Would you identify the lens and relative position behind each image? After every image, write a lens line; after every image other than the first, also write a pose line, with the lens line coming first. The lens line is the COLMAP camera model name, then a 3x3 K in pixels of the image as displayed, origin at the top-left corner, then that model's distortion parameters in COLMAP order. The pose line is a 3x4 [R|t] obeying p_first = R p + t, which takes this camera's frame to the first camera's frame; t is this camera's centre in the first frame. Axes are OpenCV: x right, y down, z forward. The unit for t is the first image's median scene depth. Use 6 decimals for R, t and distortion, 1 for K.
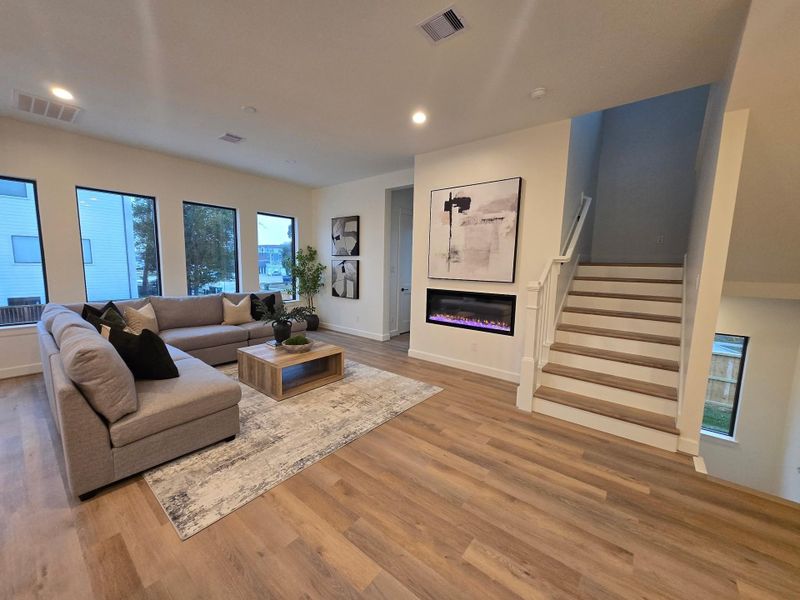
lens RADIAL K [[311.1, 0, 400.0], [0, 311.1, 300.0], [0, 0, 1]] dist [0.001180, 0.000128]
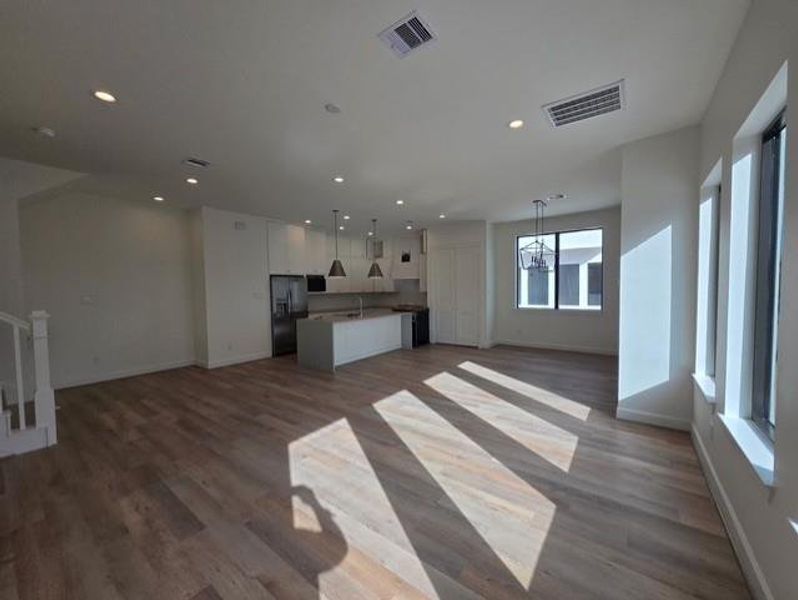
lens RADIAL K [[310.3, 0, 399.0], [0, 310.3, 300.0], [0, 0, 1]] dist [0.001180, 0.000128]
pose [[-0.999489, -0.006948, -0.031197, -0.545738], [-0.011735, 0.987688, 0.155996, -0.210453], [0.029729, 0.156282, -0.987265, 1.638789]]
